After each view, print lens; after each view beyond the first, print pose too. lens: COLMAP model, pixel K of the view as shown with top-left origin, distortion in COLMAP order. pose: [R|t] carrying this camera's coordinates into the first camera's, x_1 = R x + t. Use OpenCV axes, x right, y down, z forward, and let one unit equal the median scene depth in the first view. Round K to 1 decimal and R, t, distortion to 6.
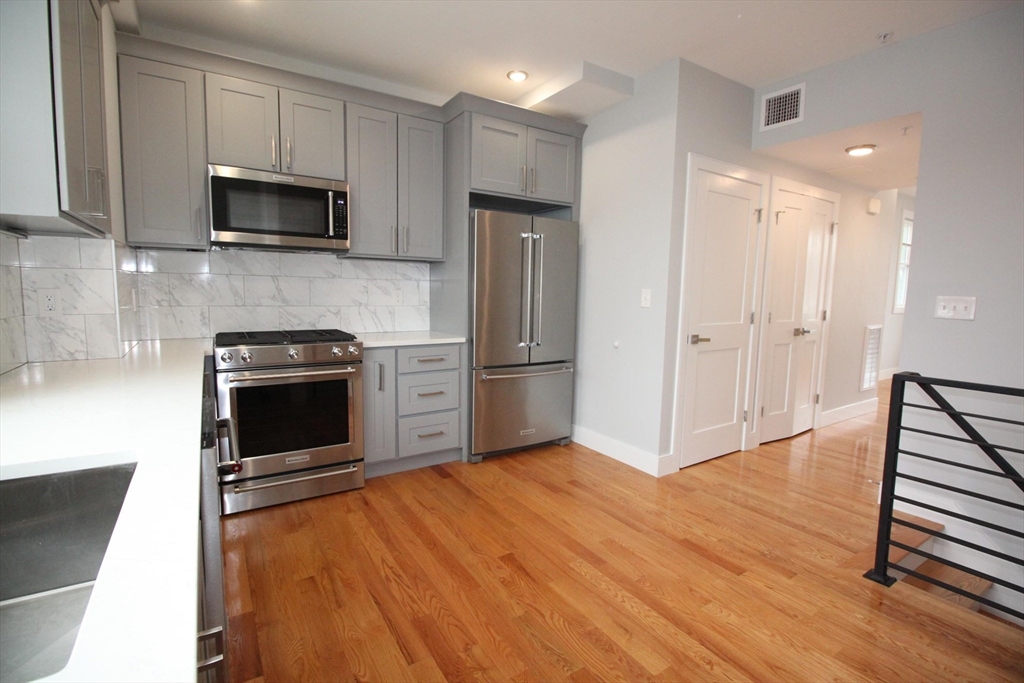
lens RADIAL K [[471.0, 0, 514.6], [0, 471.0, 337.5], [0, 0, 1]] dist [0.000974, -0.014571]
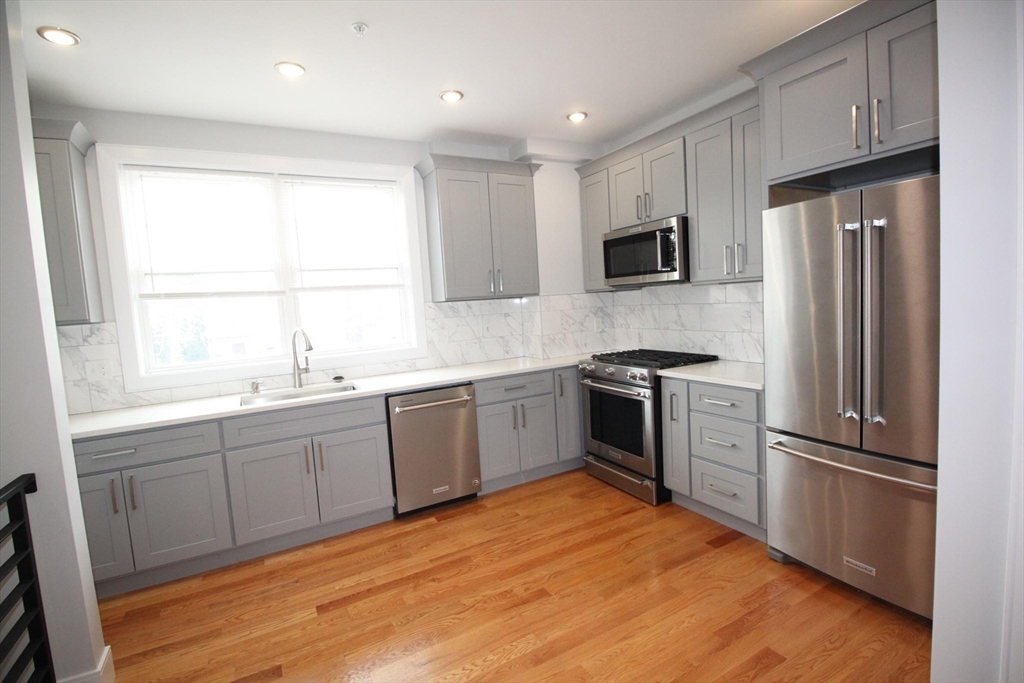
lens RADIAL K [[471.0, 0, 514.6], [0, 471.0, 337.5], [0, 0, 1]] dist [0.000974, -0.014571]
pose [[-0.069139, 0.063758, -0.995568, 0.782802], [-0.043913, 0.996794, 0.066887, -0.125148], [0.996640, 0.048342, -0.066118, 0.782397]]
